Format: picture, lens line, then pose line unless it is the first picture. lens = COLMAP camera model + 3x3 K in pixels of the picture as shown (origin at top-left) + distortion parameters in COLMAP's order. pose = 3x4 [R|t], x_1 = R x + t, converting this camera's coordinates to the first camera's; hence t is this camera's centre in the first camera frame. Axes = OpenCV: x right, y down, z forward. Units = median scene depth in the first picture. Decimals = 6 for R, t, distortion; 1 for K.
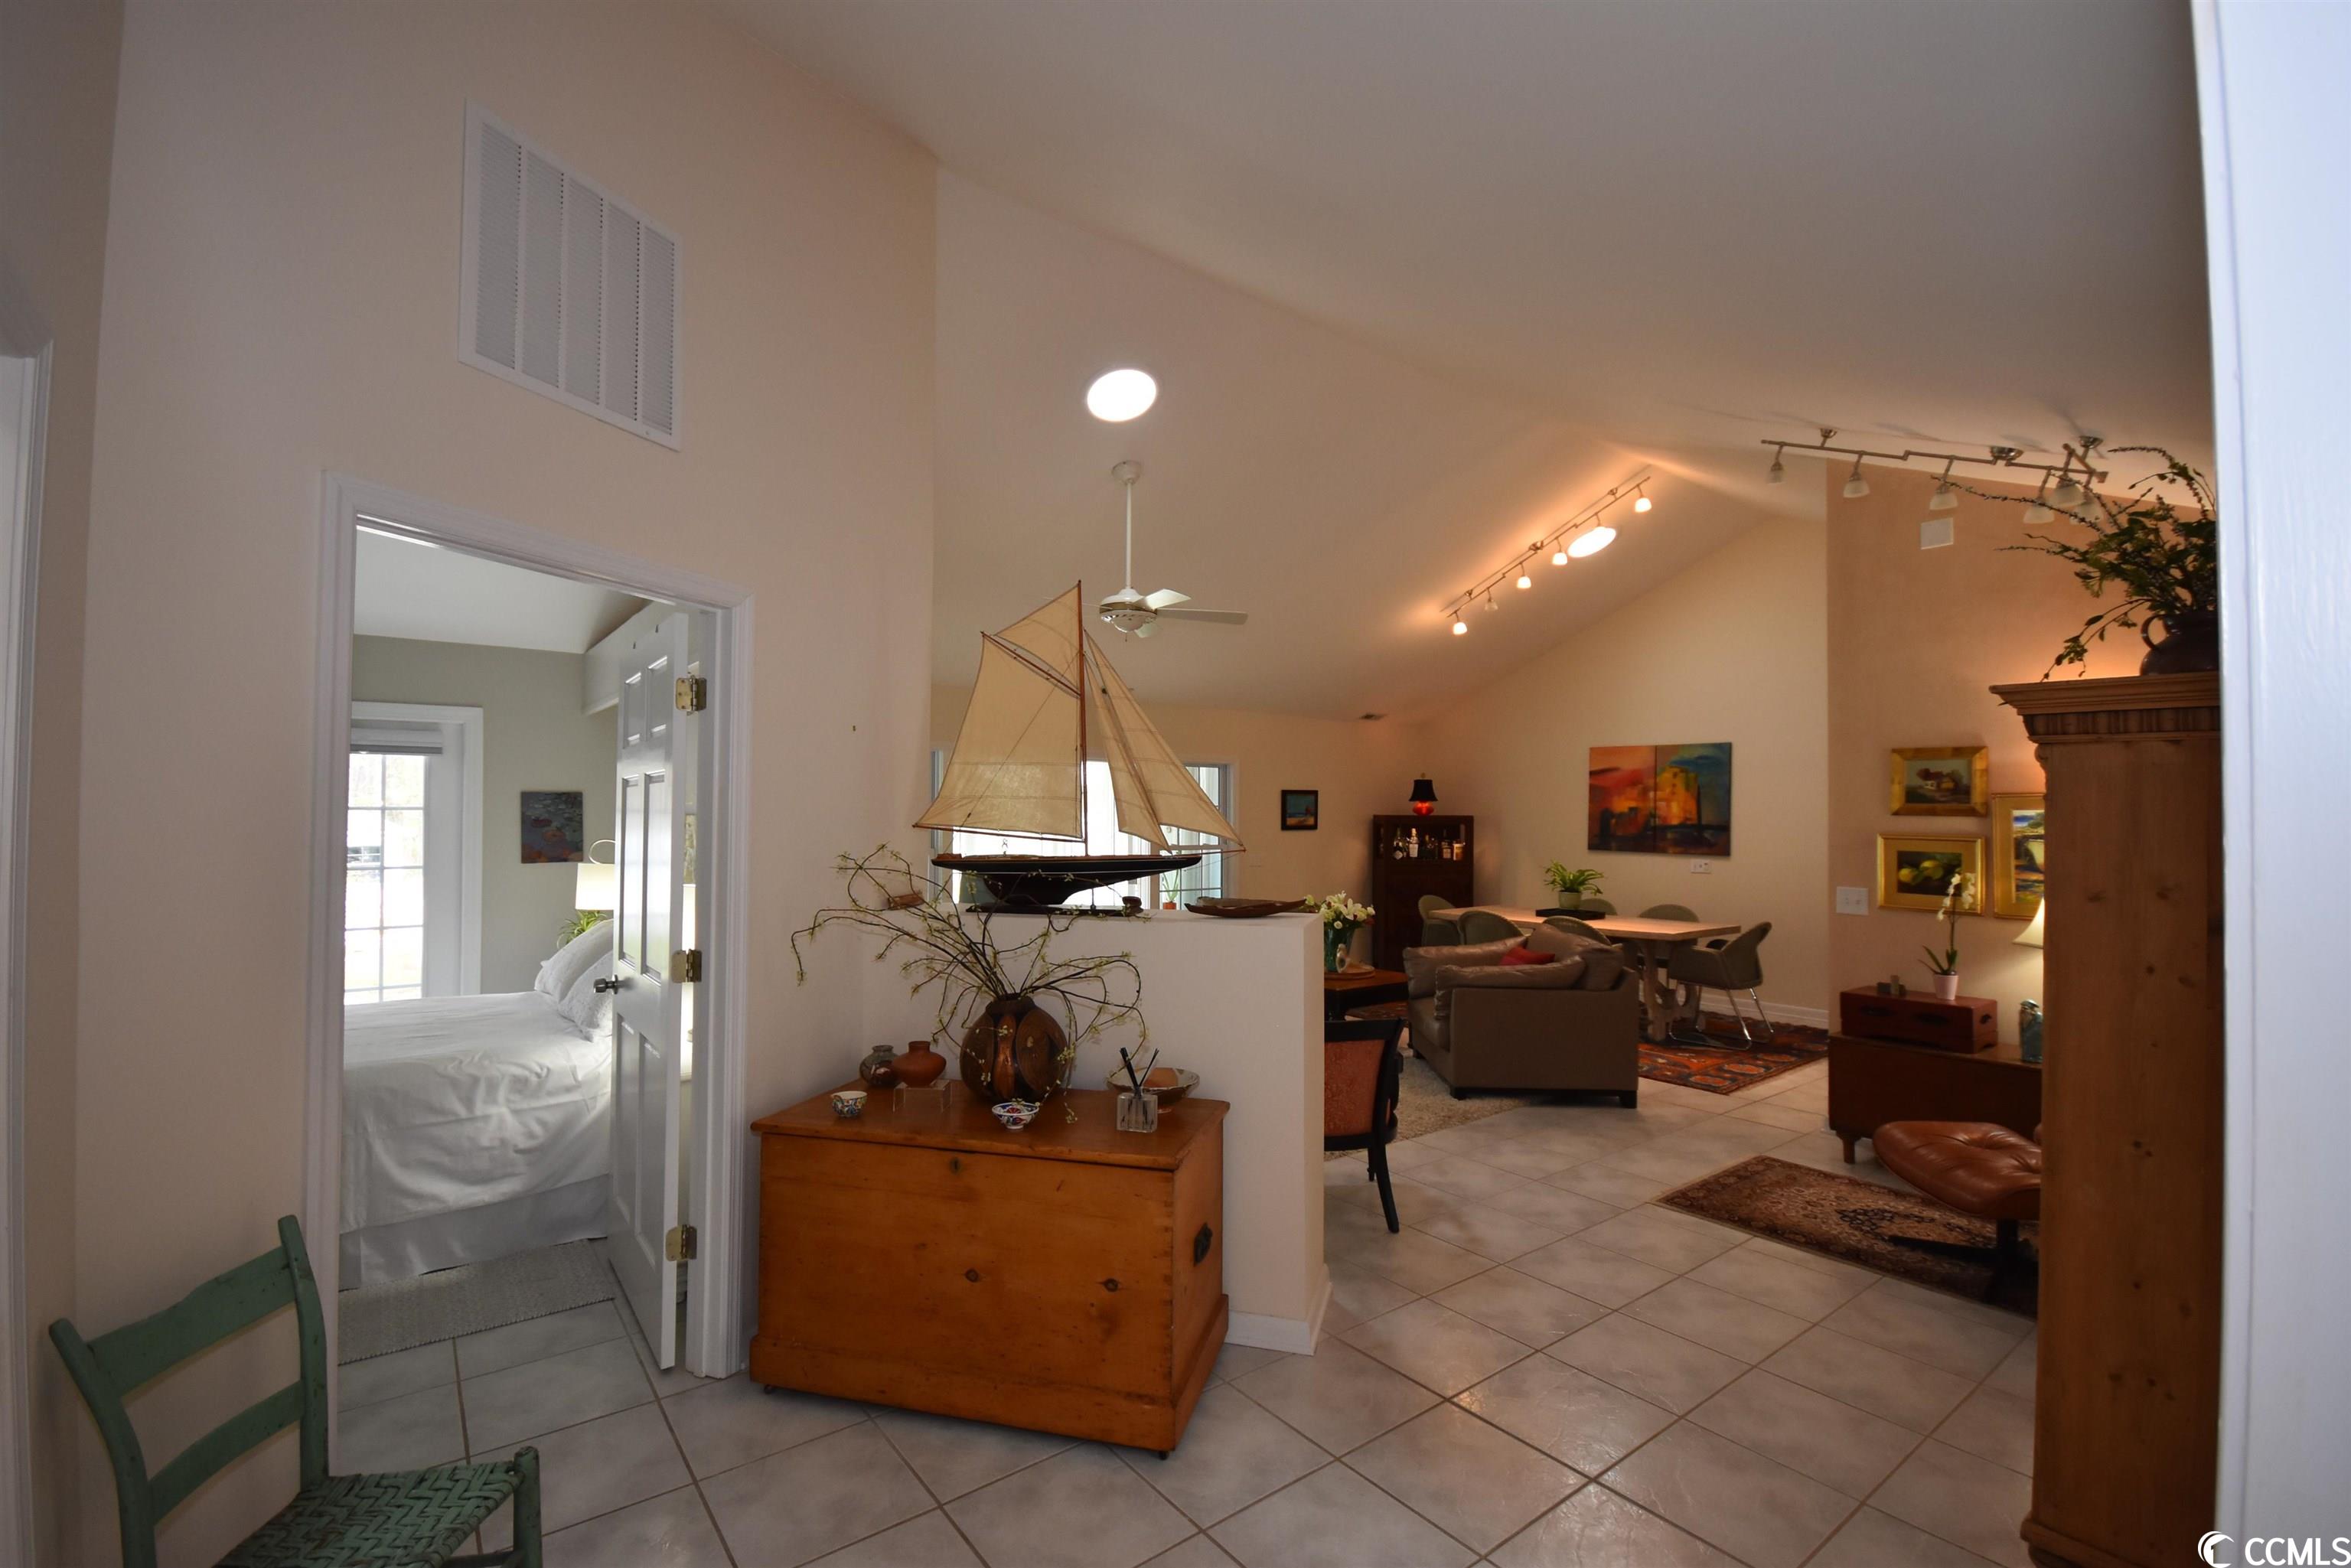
lens RADIAL K [[1030.1, 0, 1177.2], [0, 1030.1, 797.9], [0, 0, 1]] dist [0.002502, -0.008974]
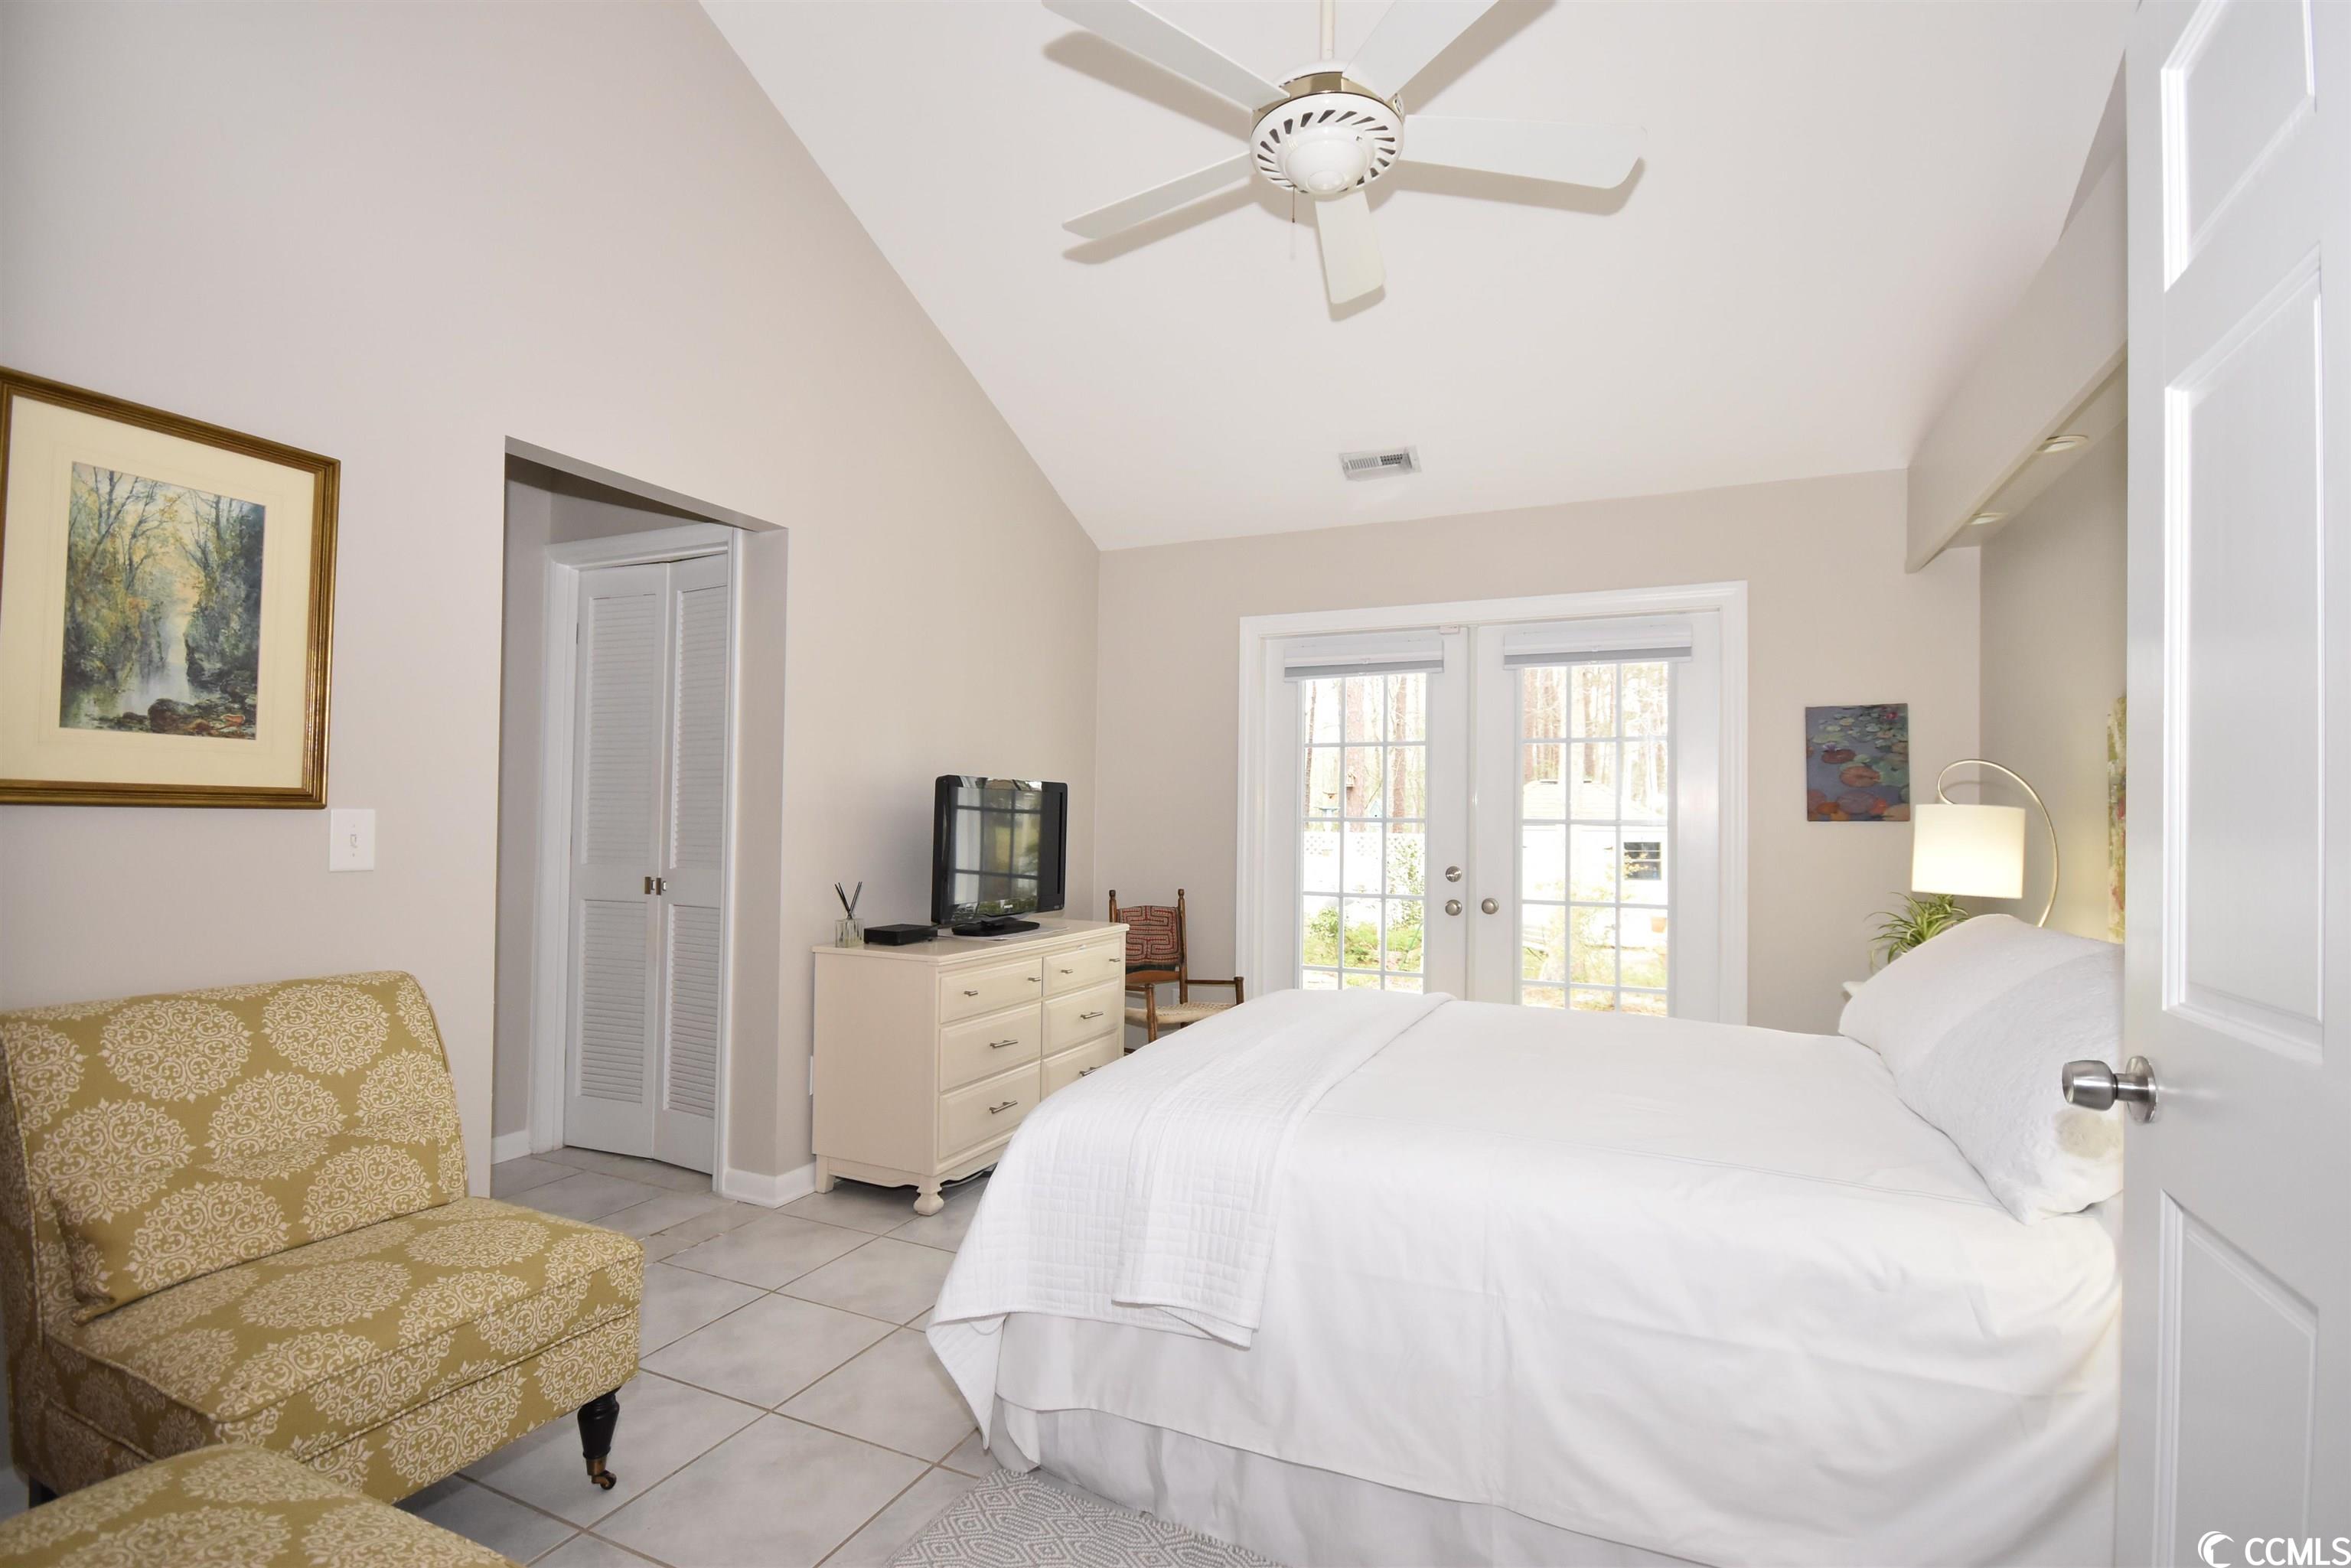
lens RADIAL K [[1092.9, 0, 1179.6], [0, 1092.9, 793.7], [0, 0, 1]] dist [-0.000555, -0.000032]
pose [[0.473175, -0.014476, -0.880849, -0.239531], [-0.001635, 0.999849, -0.017310, 0.060420], [0.880967, 0.009631, 0.473080, 0.361377]]
